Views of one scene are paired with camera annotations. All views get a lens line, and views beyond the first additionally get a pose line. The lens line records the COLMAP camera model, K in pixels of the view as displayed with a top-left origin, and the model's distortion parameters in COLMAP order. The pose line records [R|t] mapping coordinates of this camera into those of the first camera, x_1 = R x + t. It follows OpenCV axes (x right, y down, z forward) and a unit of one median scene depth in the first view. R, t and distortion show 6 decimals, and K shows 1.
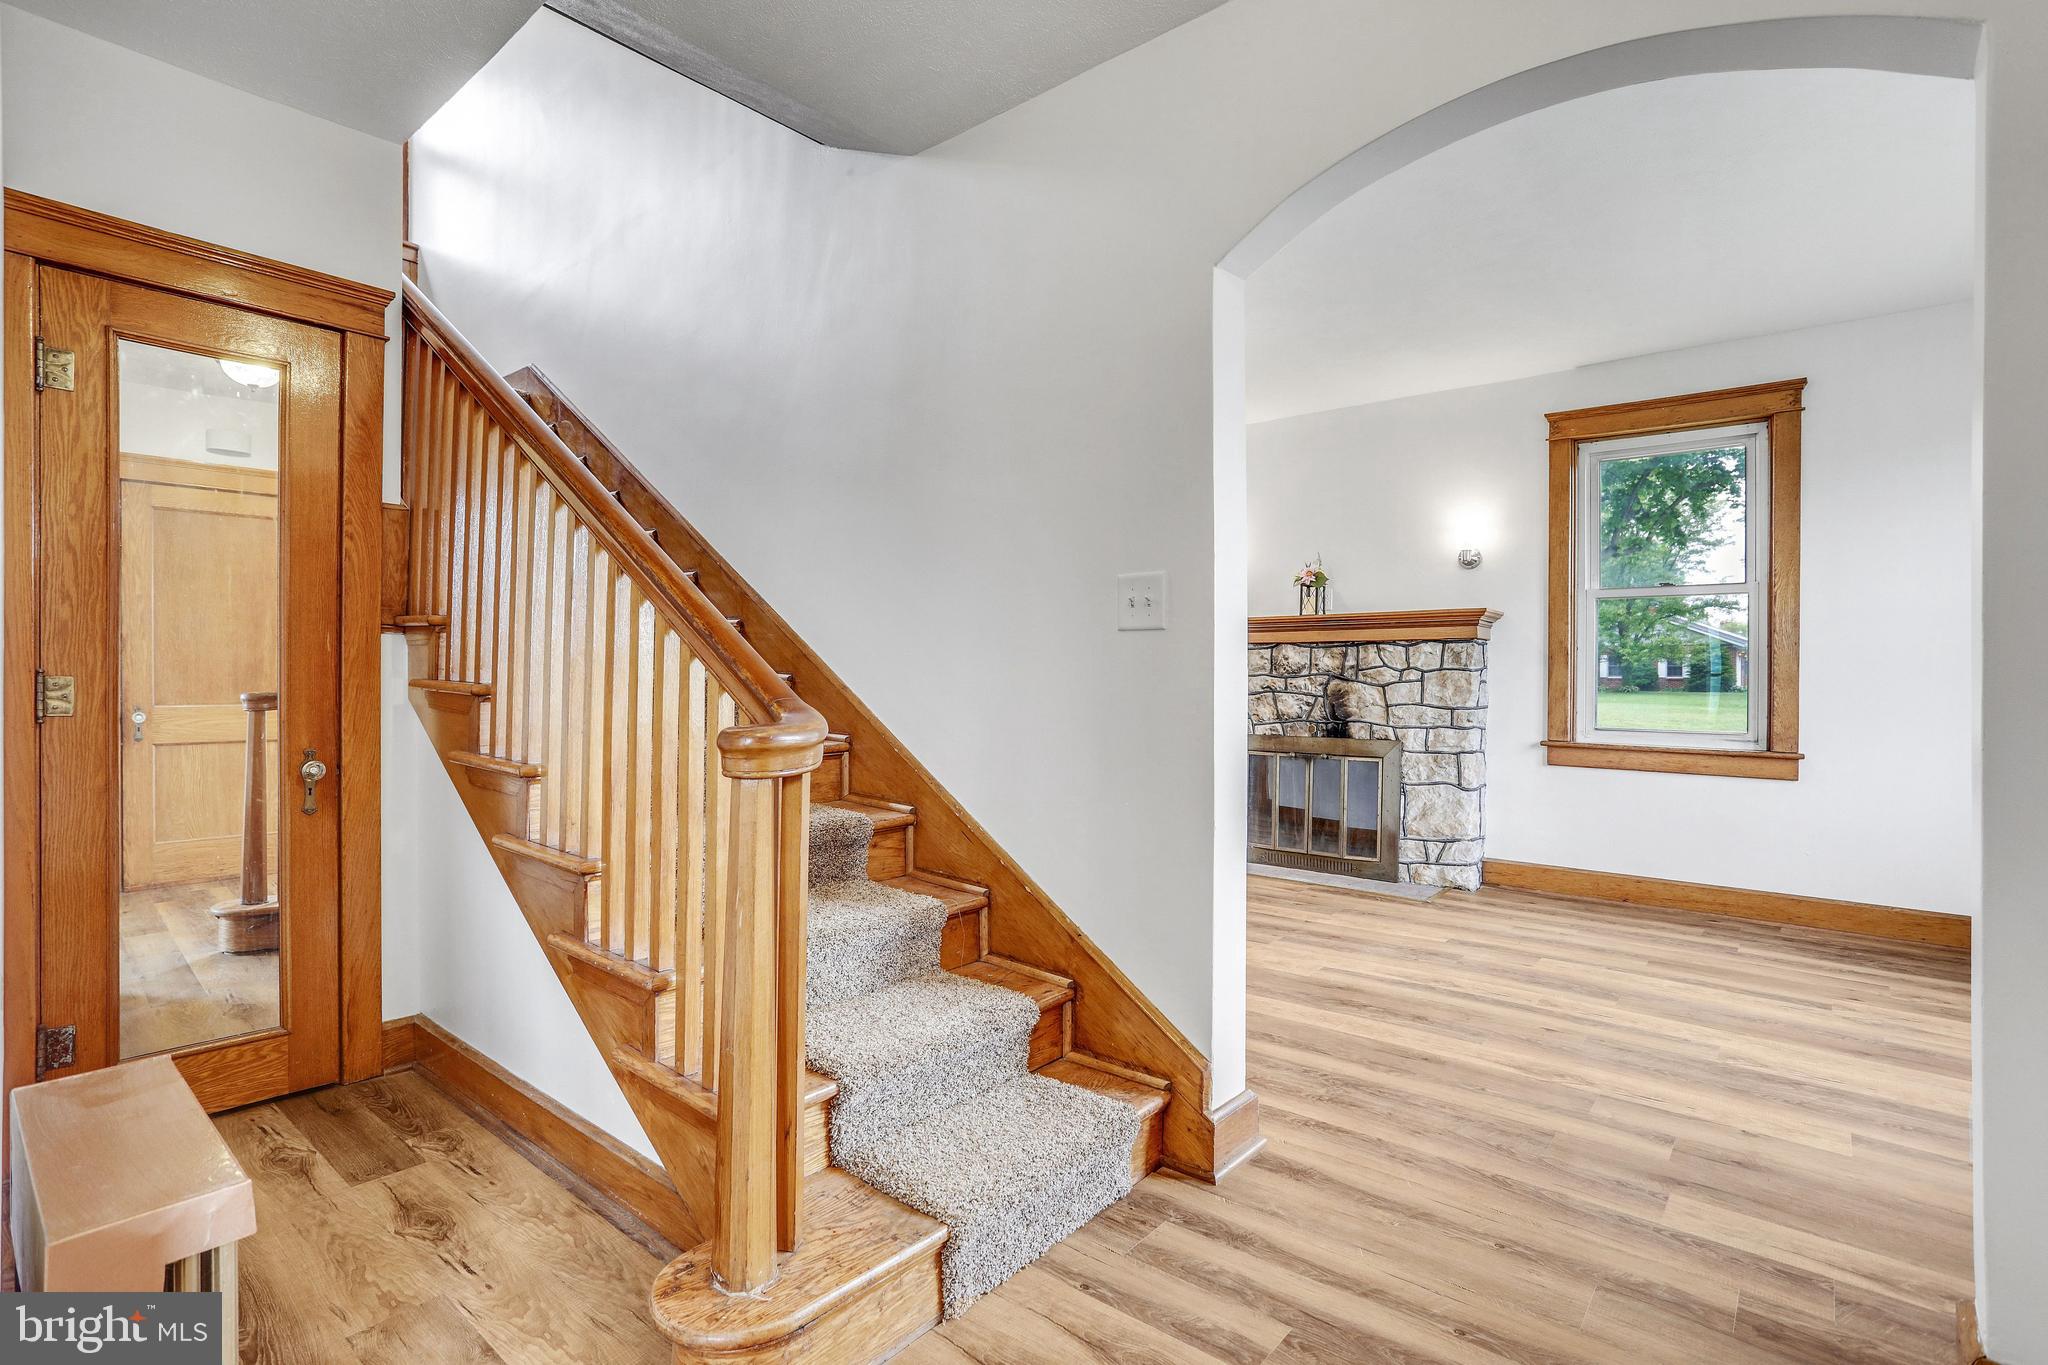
lens RADIAL K [[964.6, 0, 1024.0], [0, 964.6, 682.5], [0, 0, 1]] dist [-0.050456, 0.026968]
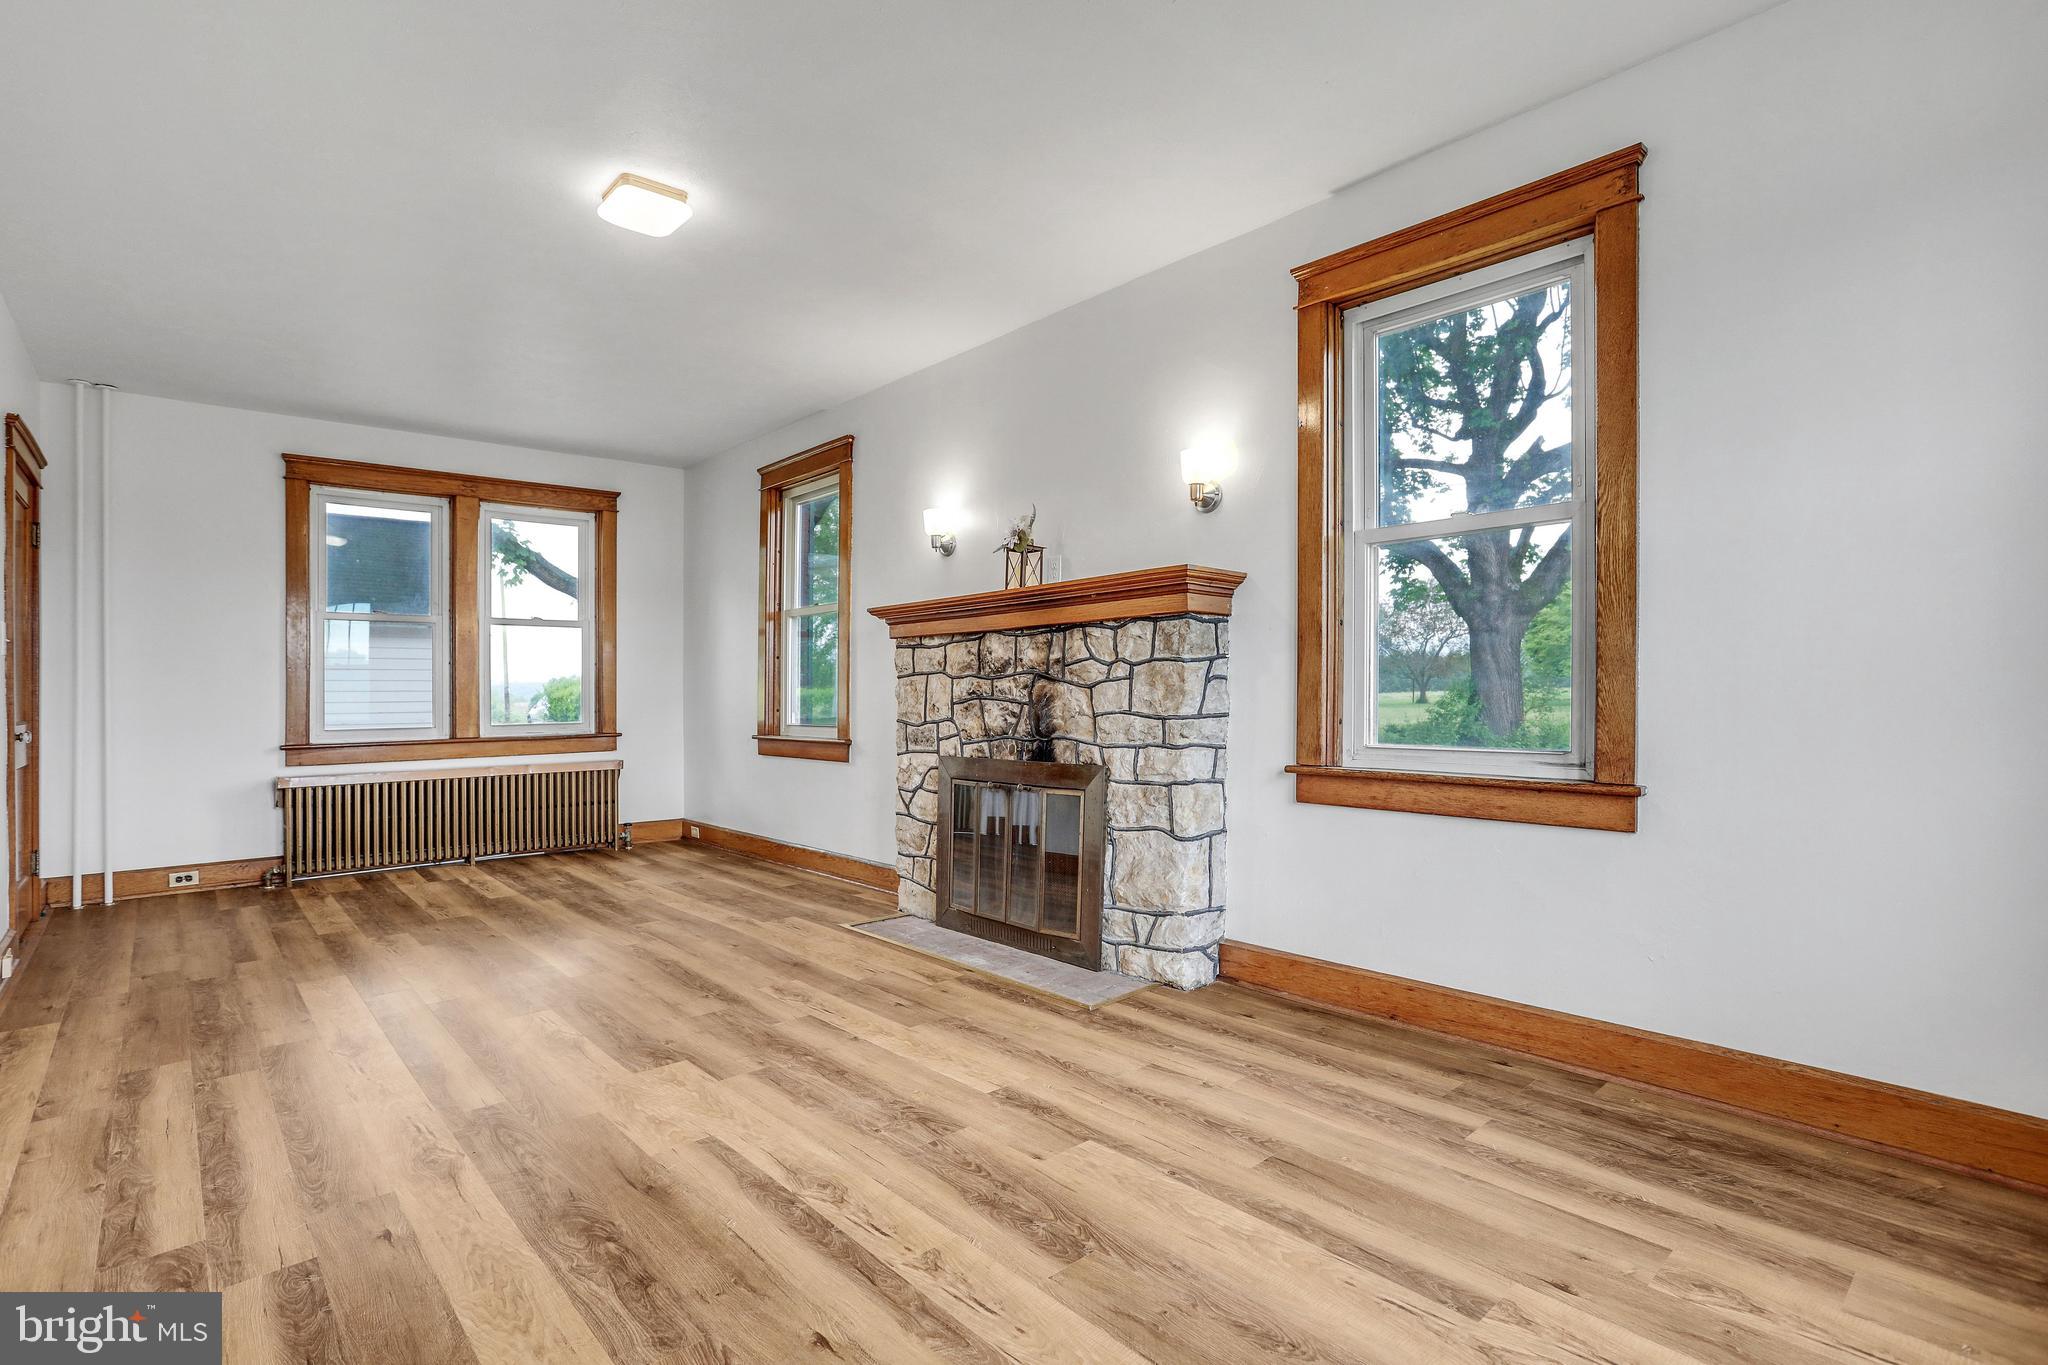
lens RADIAL K [[981.1, 0, 1013.3], [0, 981.1, 709.2], [0, 0, 1]] dist [-0.054773, 0.030205]
pose [[0.991246, -0.012930, -0.131392, 0.426810], [0.013768, 0.999890, 0.005472, 0.015627], [0.131307, -0.007233, 0.991315, 0.296403]]
